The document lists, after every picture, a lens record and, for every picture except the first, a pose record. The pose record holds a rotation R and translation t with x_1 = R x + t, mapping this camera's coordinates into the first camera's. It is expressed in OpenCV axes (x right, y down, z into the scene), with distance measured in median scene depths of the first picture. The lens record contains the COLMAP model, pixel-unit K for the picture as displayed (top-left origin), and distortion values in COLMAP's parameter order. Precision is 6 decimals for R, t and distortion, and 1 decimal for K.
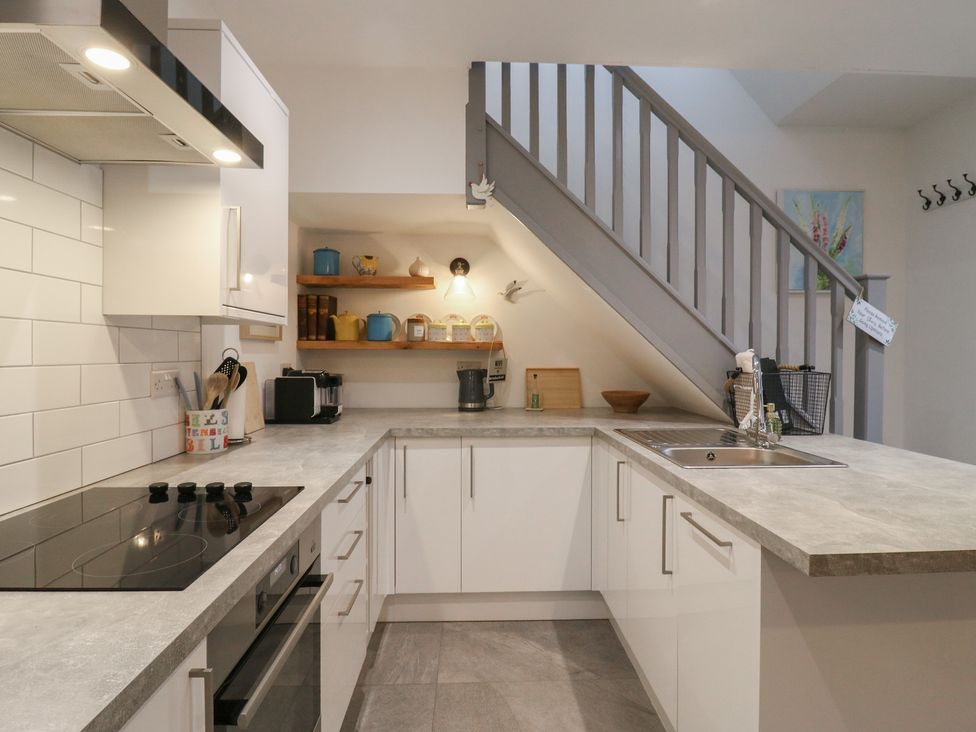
lens RADIAL K [[538.1, 0, 494.1], [0, 538.1, 356.5], [0, 0, 1]] dist [0.001719, -0.015709]
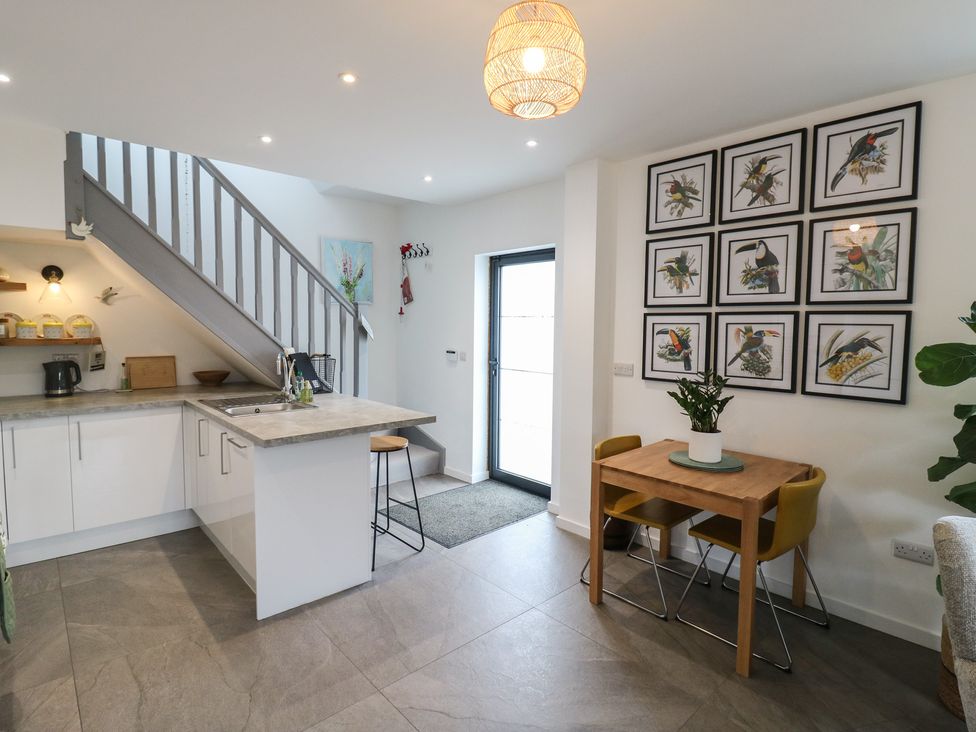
lens RADIAL K [[506.4, 0, 495.9], [0, 506.4, 355.3], [0, 0, 1]] dist [0.000288, -0.013282]
pose [[0.762565, -0.032474, 0.646096, -0.052193], [-0.005455, 0.998381, 0.056619, -0.072852], [-0.646888, -0.046700, 0.761153, -0.594816]]
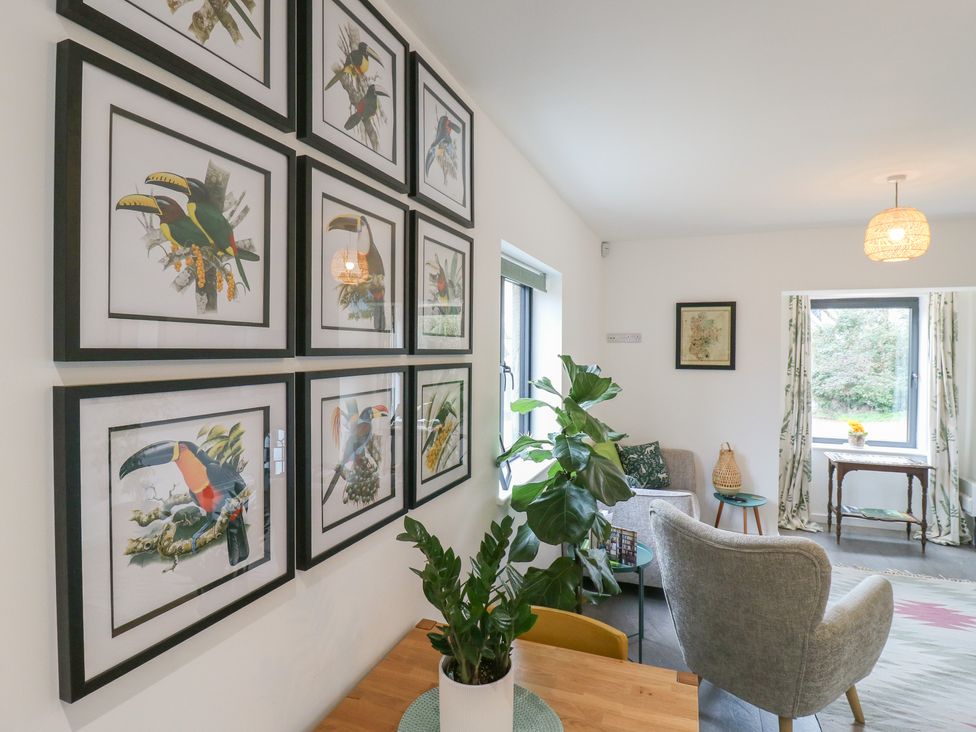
lens RADIAL K [[522.2, 0, 499.8], [0, 522.2, 353.0], [0, 0, 1]] dist [-0.004446, -0.001643]
pose [[-0.915704, -0.011314, 0.401694, 0.773728], [-0.005254, 0.999855, 0.016185, -0.134239], [-0.401819, 0.012711, -0.915631, 0.327455]]
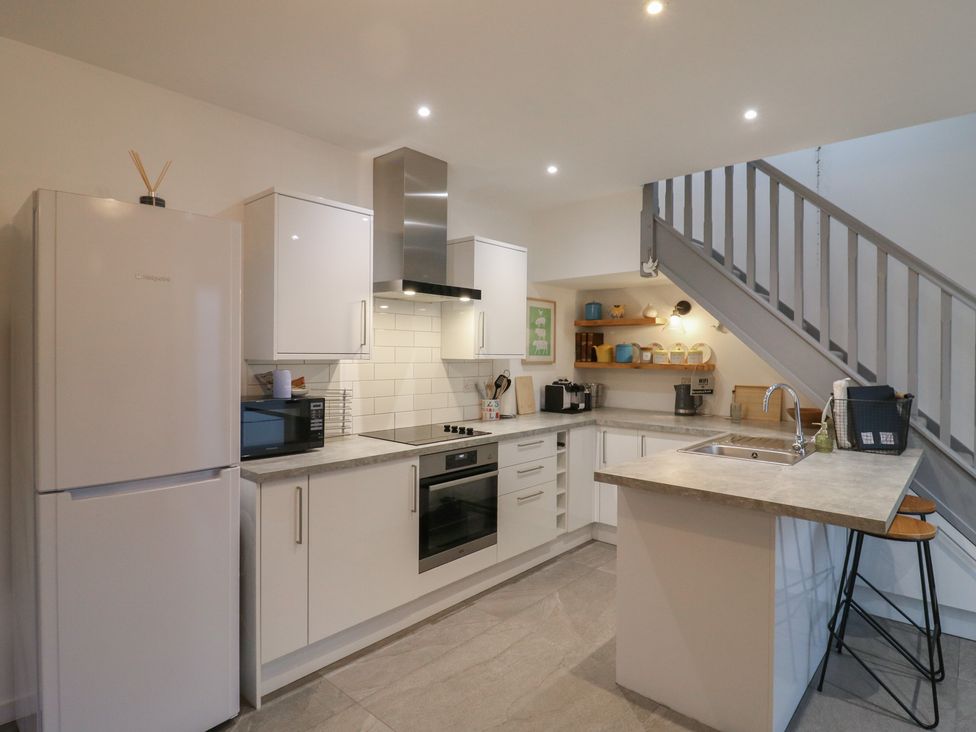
lens RADIAL K [[538.1, 0, 494.1], [0, 538.1, 356.5], [0, 0, 1]] dist [0.001719, -0.015709]
pose [[0.714978, 0.004857, -0.699130, 0.698871], [-0.010106, 0.999943, -0.003388, -0.046003], [0.699073, 0.009488, 0.714987, -0.368561]]
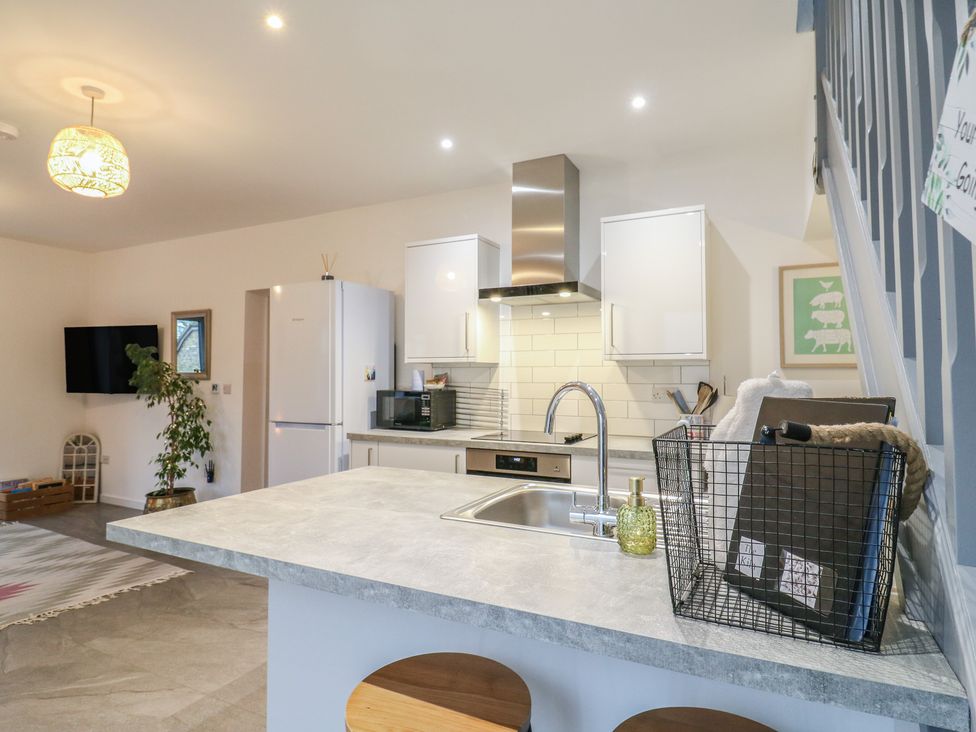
lens RADIAL K [[553.5, 0, 492.4], [0, 553.5, 352.3], [0, 0, 1]] dist [0.002318, -0.014303]
pose [[-0.489461, -0.040545, -0.871082, 0.875293], [-0.008548, 0.999094, -0.041700, -0.008525], [0.871983, -0.012965, -0.489364, 0.949741]]
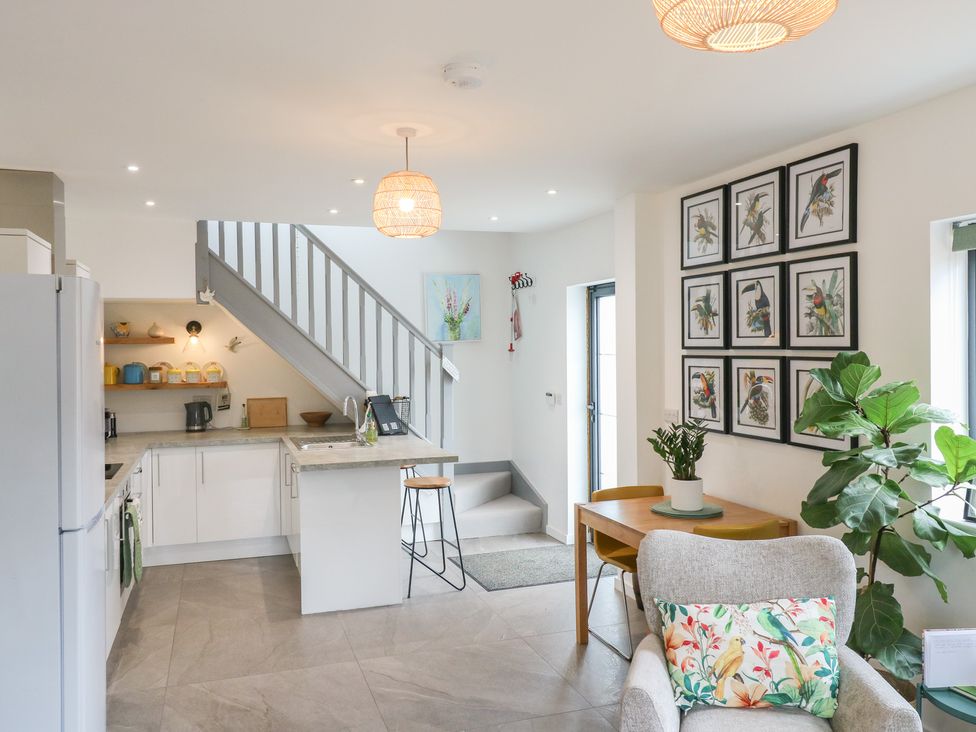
lens RADIAL K [[800.0, 0, 501.7], [0, 800.0, 353.0], [0, 0, 1]] dist [0.008575, -0.000802]
pose [[0.957271, -0.014639, 0.288823, 0.126690], [0.013773, 0.999892, 0.005029, -0.131020], [-0.288865, -0.000836, 0.957369, -1.555582]]
